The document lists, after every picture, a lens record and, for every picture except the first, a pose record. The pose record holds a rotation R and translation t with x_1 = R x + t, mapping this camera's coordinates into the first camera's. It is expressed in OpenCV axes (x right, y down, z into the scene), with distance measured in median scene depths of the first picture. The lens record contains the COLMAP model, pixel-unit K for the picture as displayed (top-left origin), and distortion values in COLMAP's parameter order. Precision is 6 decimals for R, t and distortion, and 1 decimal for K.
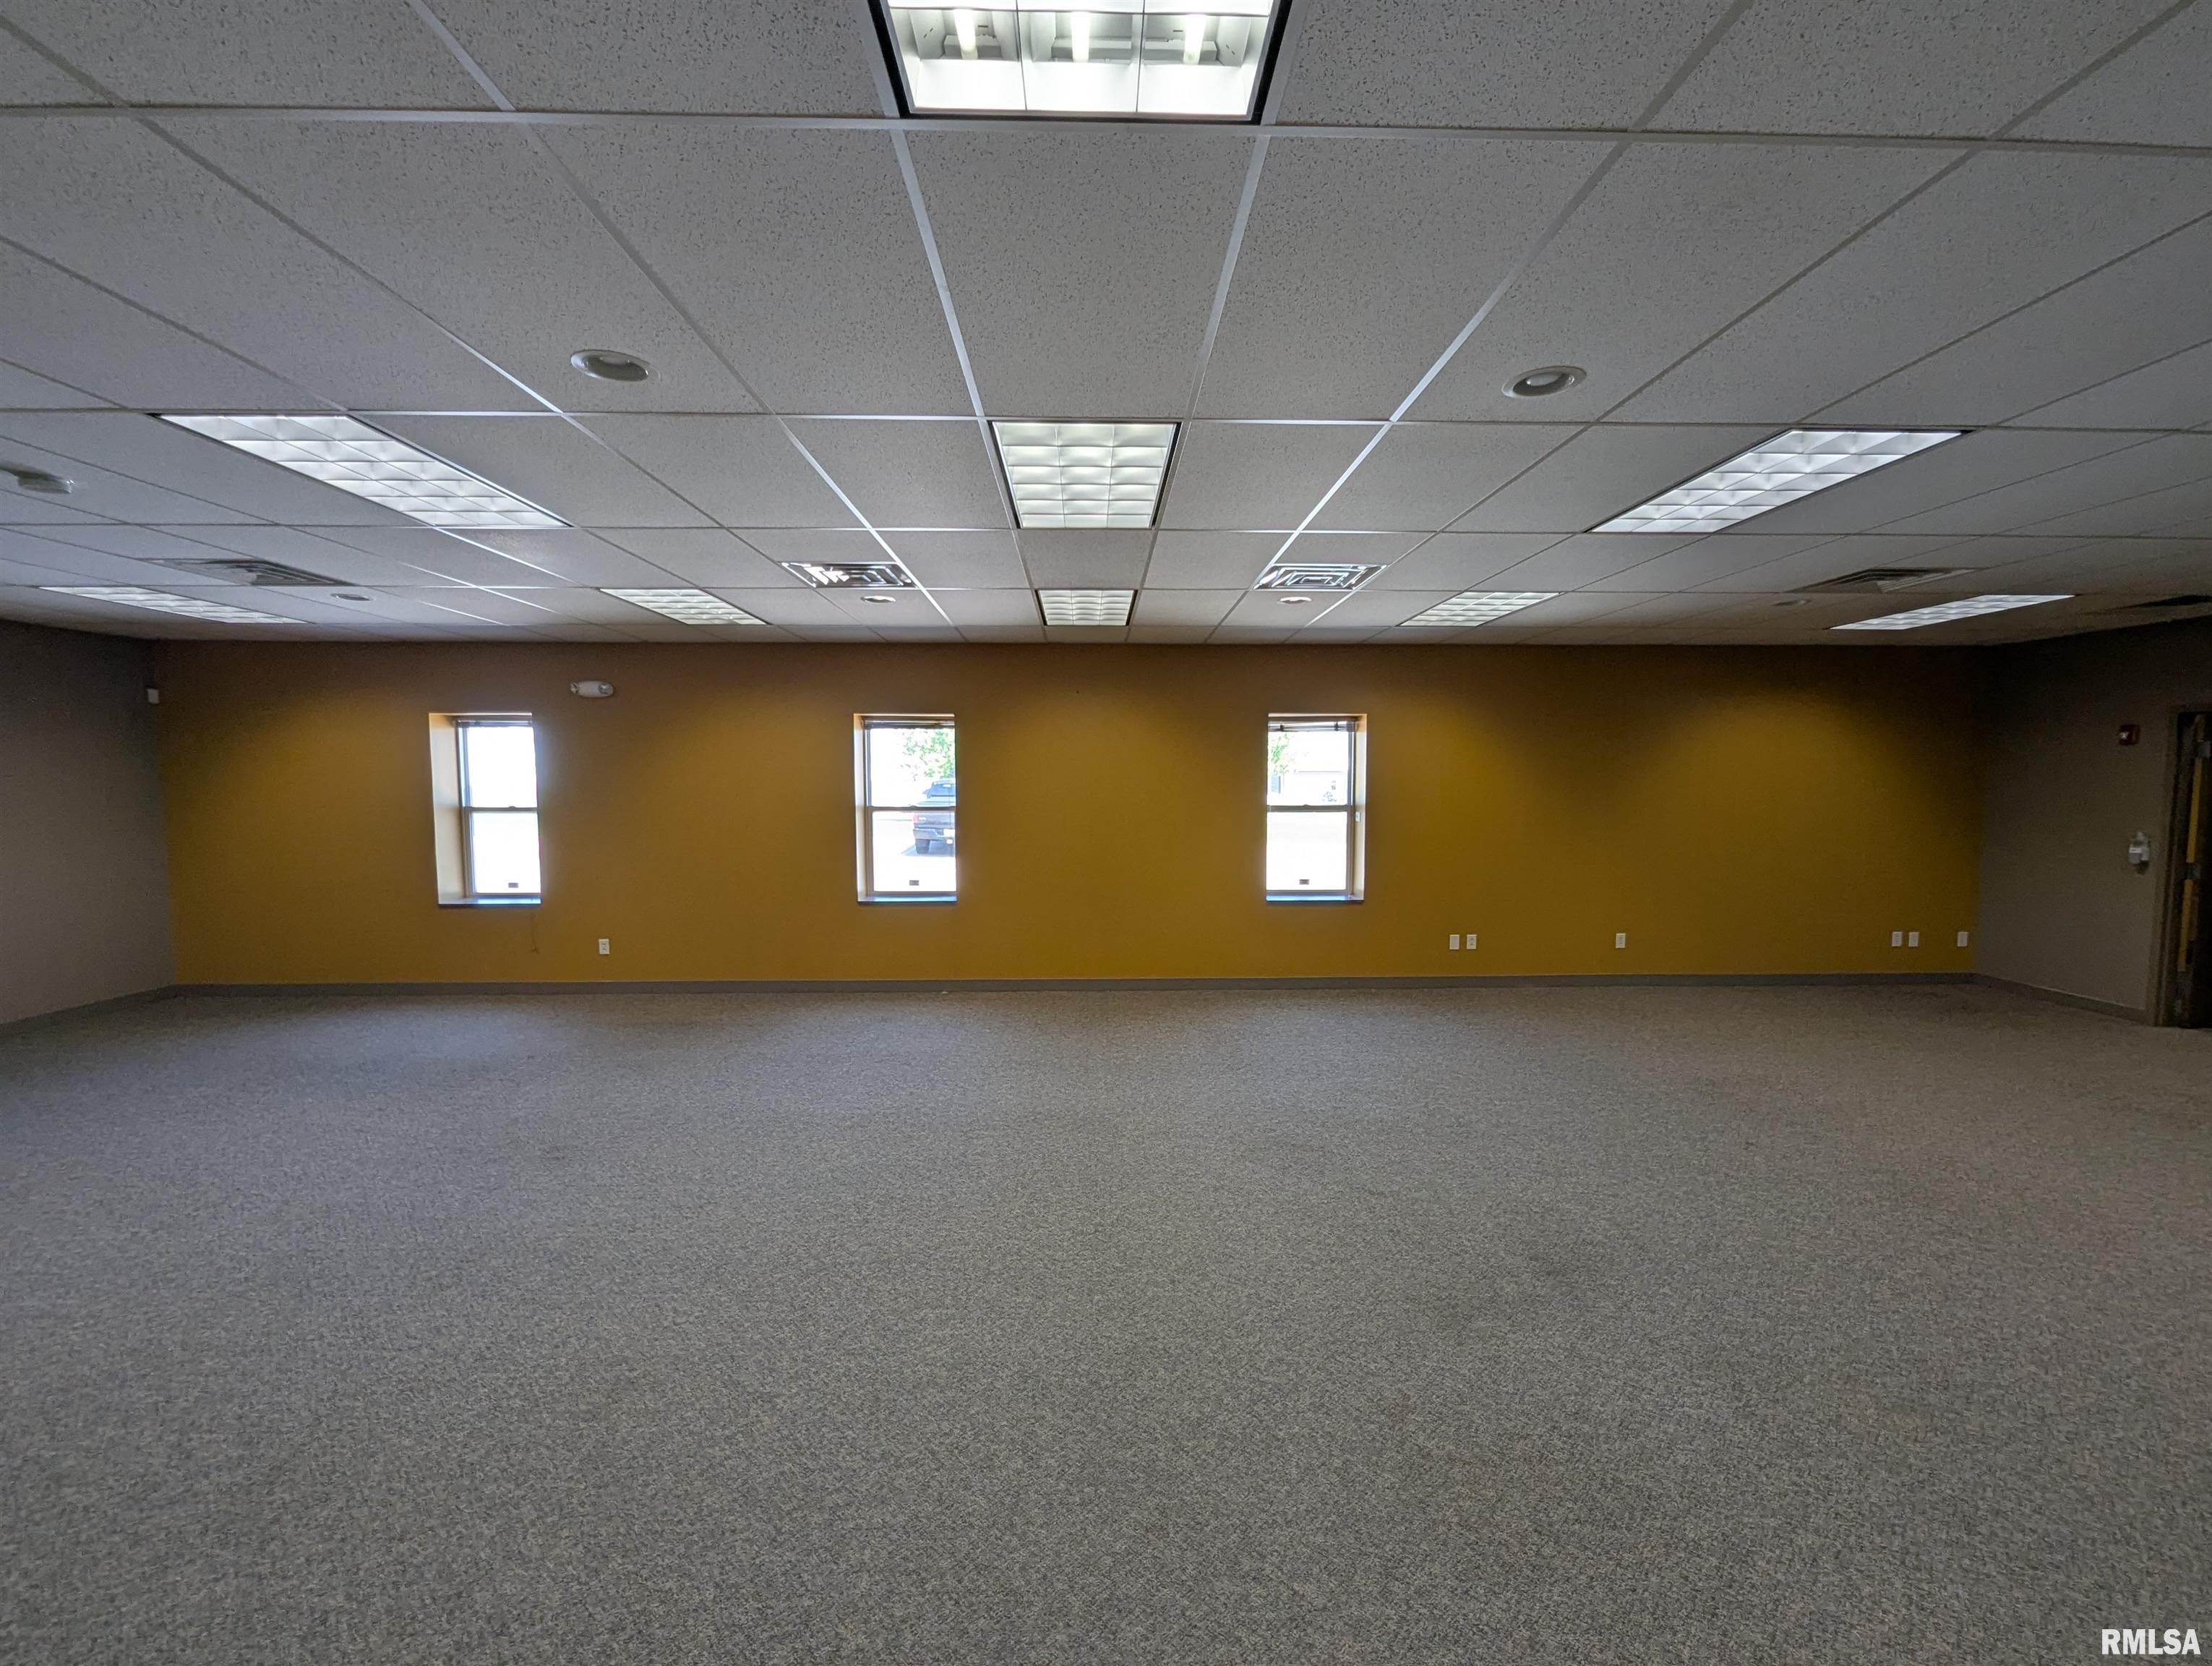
lens RADIAL K [[911.4, 0, 1104.0], [0, 911.4, 832.3], [0, 0, 1]] dist [0.001814, -0.000343]
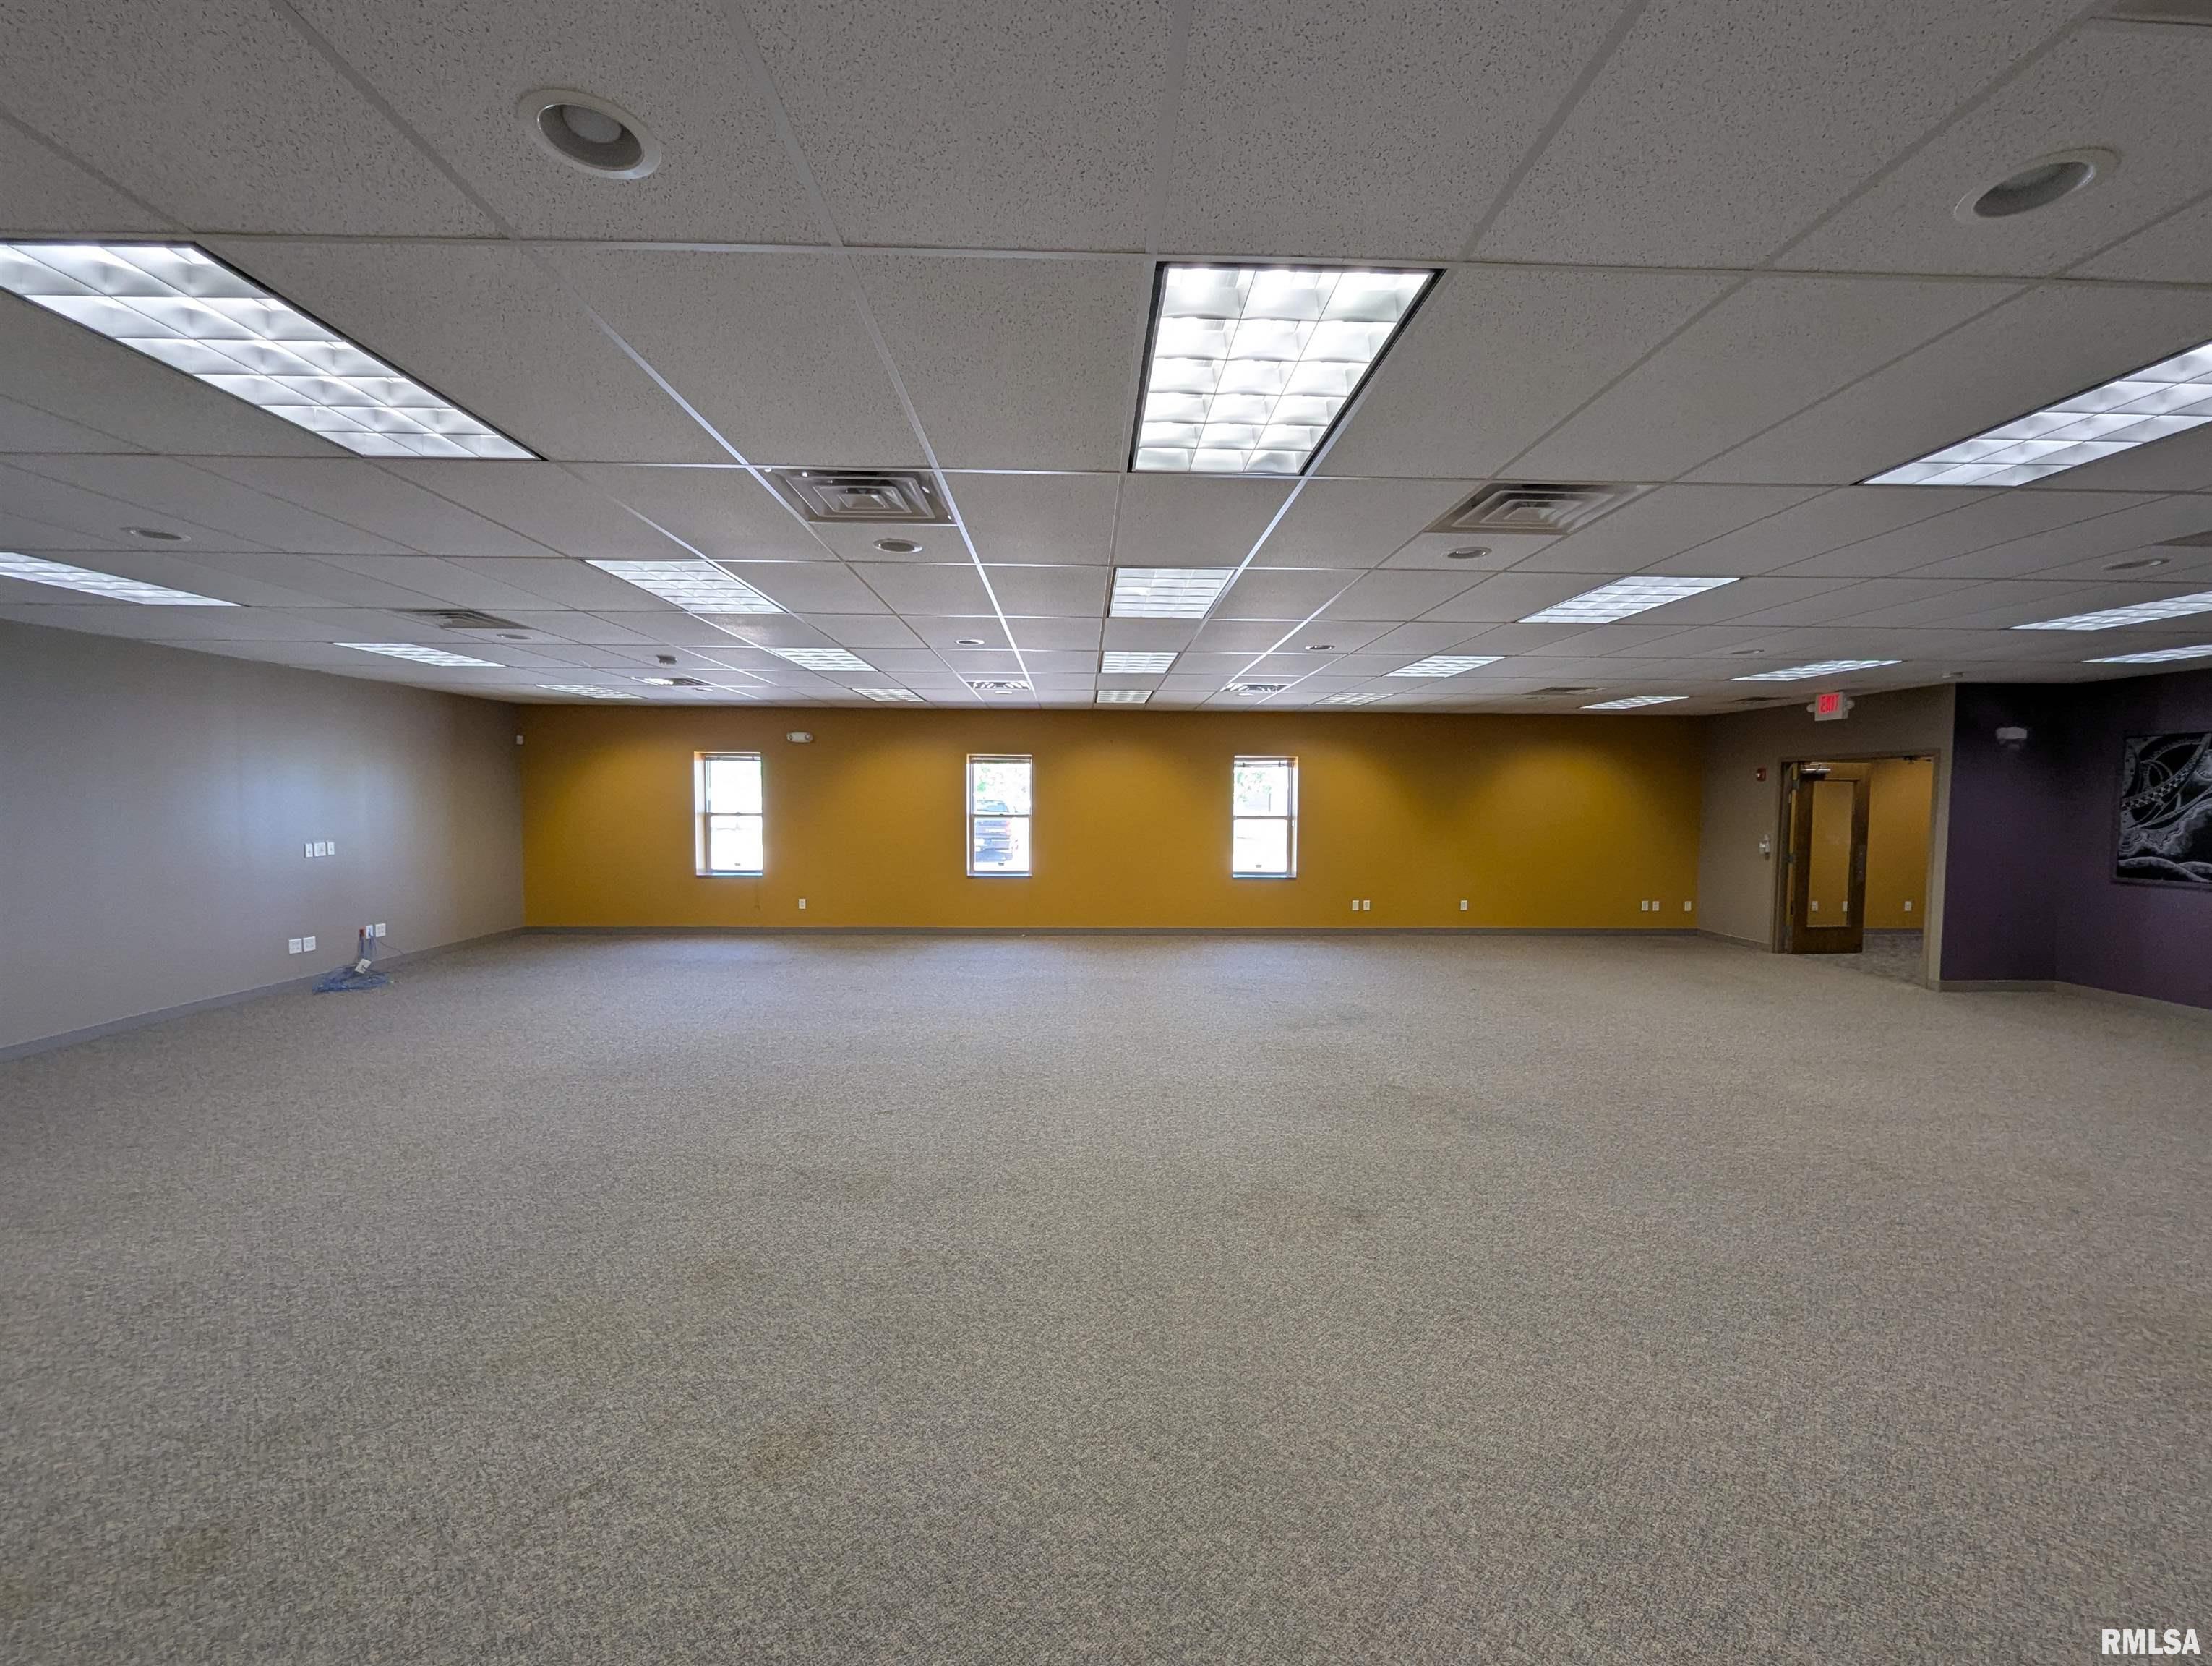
lens RADIAL K [[911.4, 0, 1103.7], [0, 911.4, 821.9], [0, 0, 1]] dist [0.001814, -0.000343]
pose [[0.999927, 0.007034, 0.009797, -0.055440], [-0.006696, 0.999393, -0.034195, 0.036081], [-0.010031, 0.034127, 0.999367, -0.541394]]
